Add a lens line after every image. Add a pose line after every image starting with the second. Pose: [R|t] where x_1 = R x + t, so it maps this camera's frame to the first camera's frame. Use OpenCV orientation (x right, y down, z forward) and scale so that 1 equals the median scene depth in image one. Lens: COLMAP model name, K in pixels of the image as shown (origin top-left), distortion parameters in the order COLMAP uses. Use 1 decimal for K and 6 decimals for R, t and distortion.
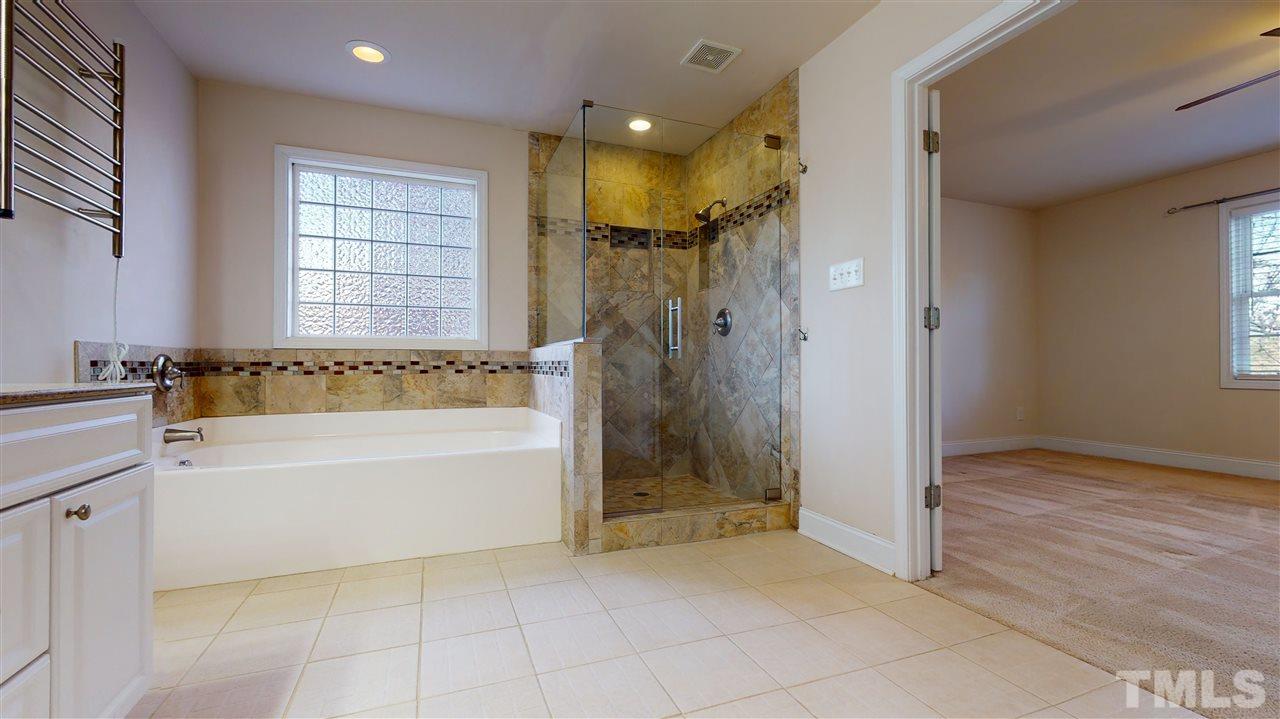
lens RADIAL K [[530.3, 0, 634.3], [0, 530.3, 373.5], [0, 0, 1]] dist [0.005751, 0.000309]
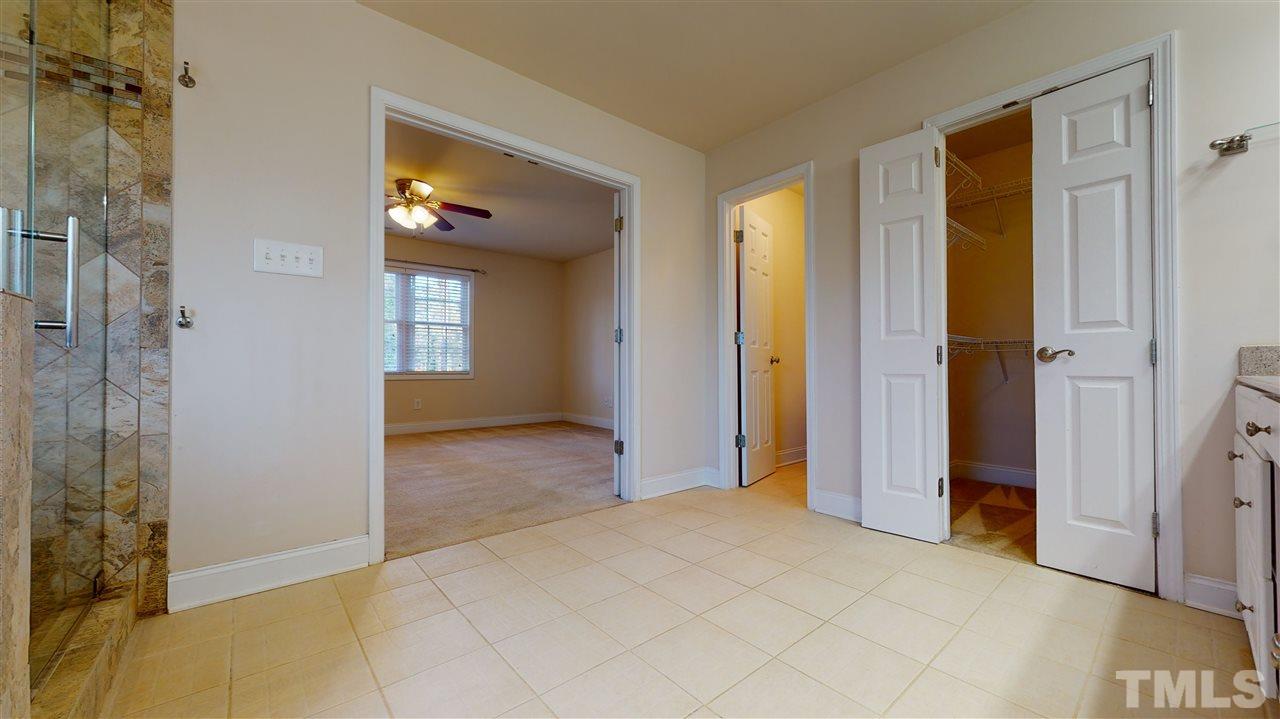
lens RADIAL K [[468.6, 0, 640.2], [0, 468.6, 358.6], [0, 0, 1]] dist [0.000849, -0.000001]
pose [[-0.330205, 0.002684, 0.943905, -0.437215], [0.000476, 0.999996, -0.002677, -0.019519], [-0.943909, -0.000434, -0.330205, 0.624001]]
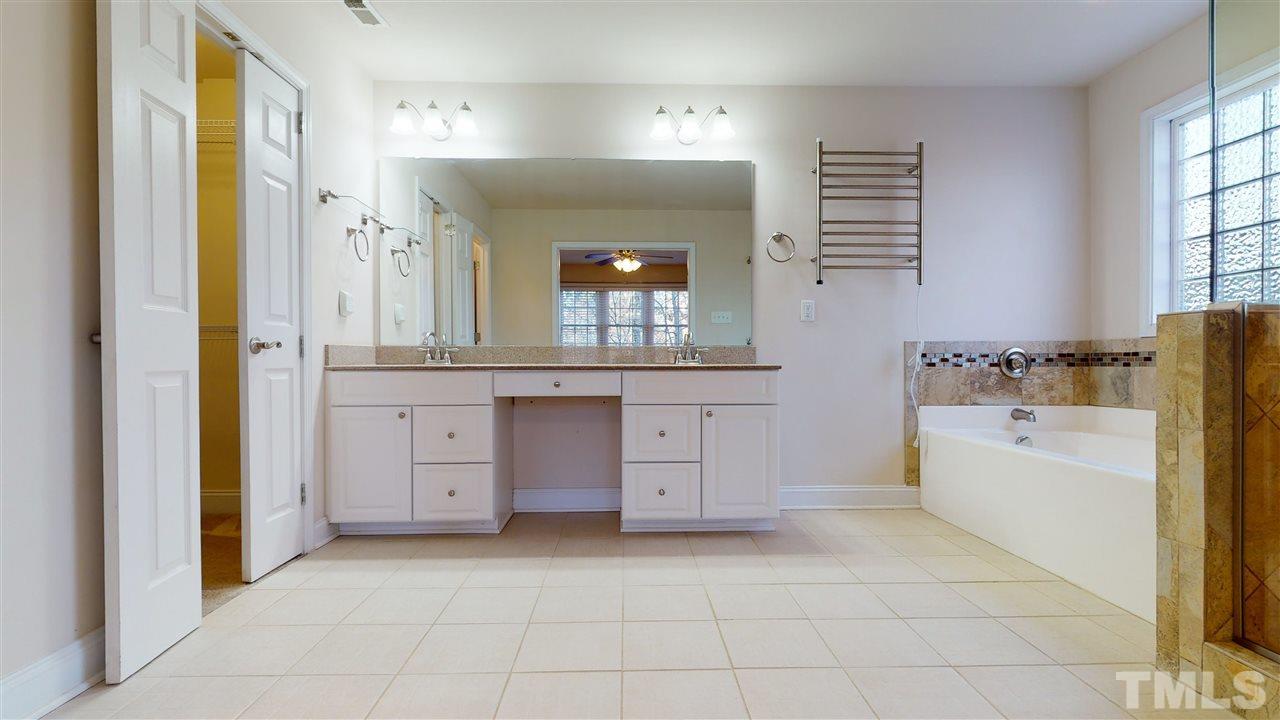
lens RADIAL K [[581.9, 0, 638.9], [0, 581.9, 358.1], [0, 0, 1]] dist [0.002923, 0.000233]
pose [[-0.339637, -0.005327, -0.940542, 0.614983], [-0.000157, 0.999984, -0.005607, -0.005690], [0.940557, -0.001757, -0.339632, 0.570970]]
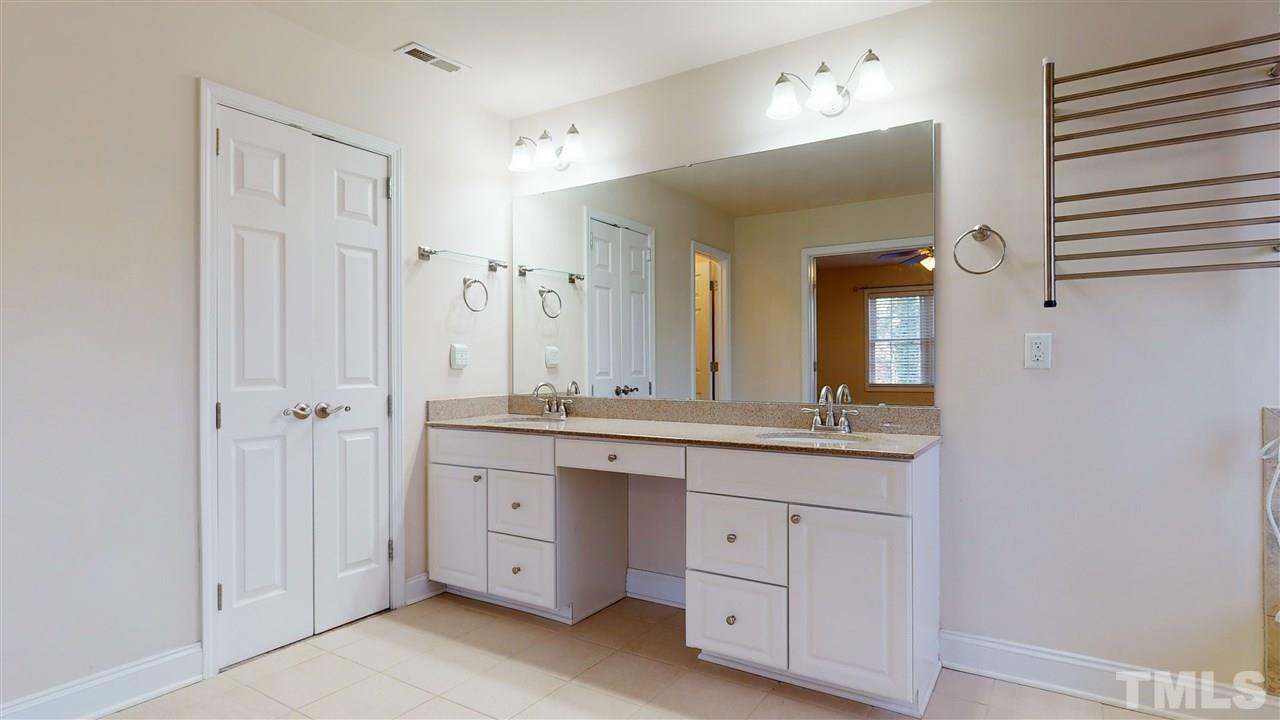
lens RADIAL K [[643.4, 0, 643.9], [0, 643.4, 362.1], [0, 0, 1]] dist [0.007153, -0.001617]
pose [[-0.803023, -0.006822, -0.595909, 0.223232], [-0.000599, 0.999943, -0.010641, -0.088535], [0.595947, -0.008188, -0.802982, 0.839095]]
